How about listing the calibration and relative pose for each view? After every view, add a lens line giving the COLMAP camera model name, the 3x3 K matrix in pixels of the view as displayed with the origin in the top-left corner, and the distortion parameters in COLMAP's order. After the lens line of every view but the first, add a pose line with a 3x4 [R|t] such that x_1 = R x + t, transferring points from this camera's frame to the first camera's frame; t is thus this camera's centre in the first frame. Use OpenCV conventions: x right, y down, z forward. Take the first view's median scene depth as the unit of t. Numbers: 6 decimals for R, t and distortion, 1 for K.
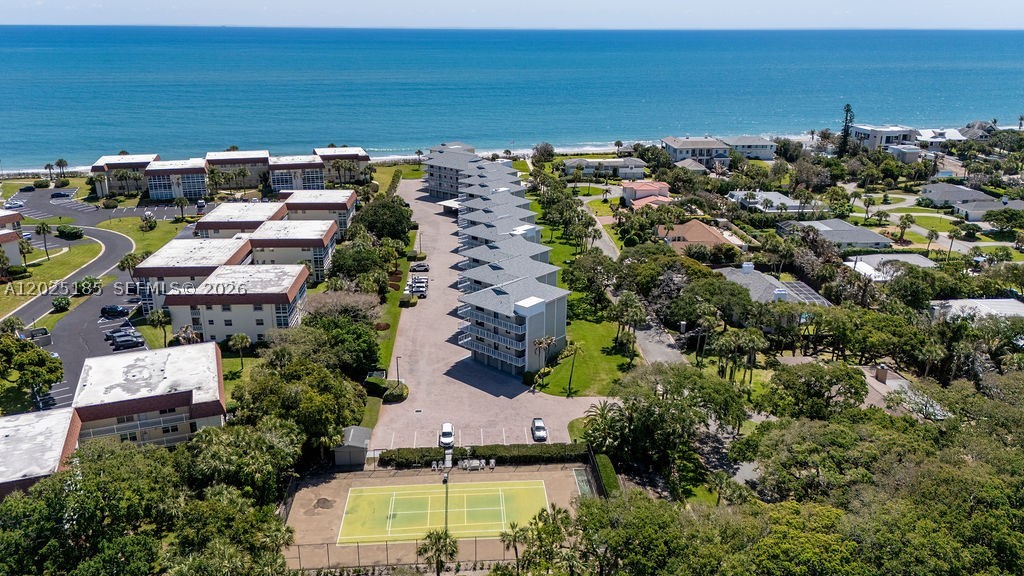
lens RADIAL K [[757.5, 0, 510.4], [0, 757.5, 288.1], [0, 0, 1]] dist [0.112916, -0.155784]
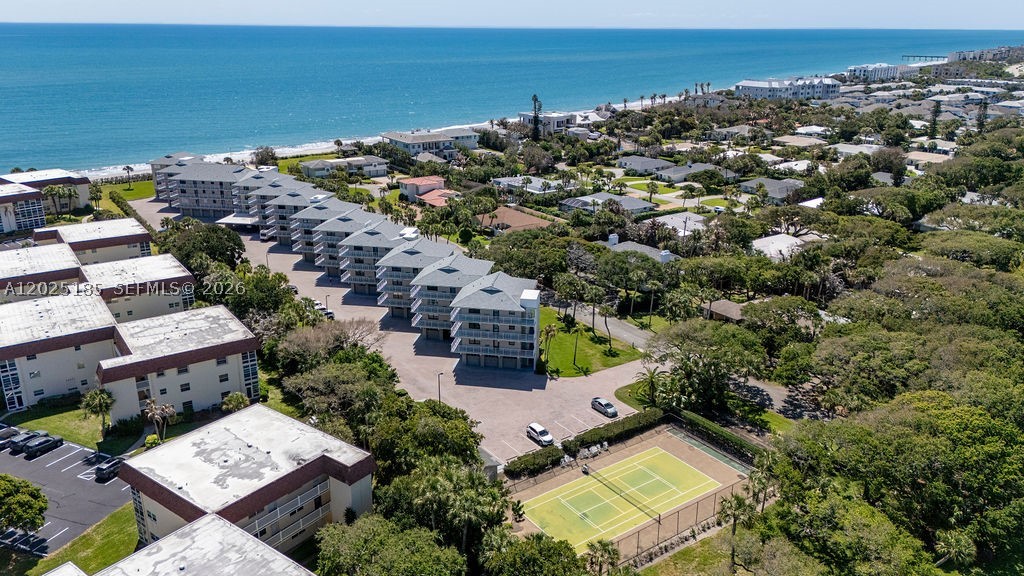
lens RADIAL K [[757.5, 0, 510.4], [0, 757.5, 288.1], [0, 0, 1]] dist [0.112916, -0.155784]
pose [[0.849618, -0.169834, 0.499306, -0.465060], [0.168164, 0.984553, 0.048738, -0.040257], [-0.499871, 0.042557, 0.865054, 0.118908]]
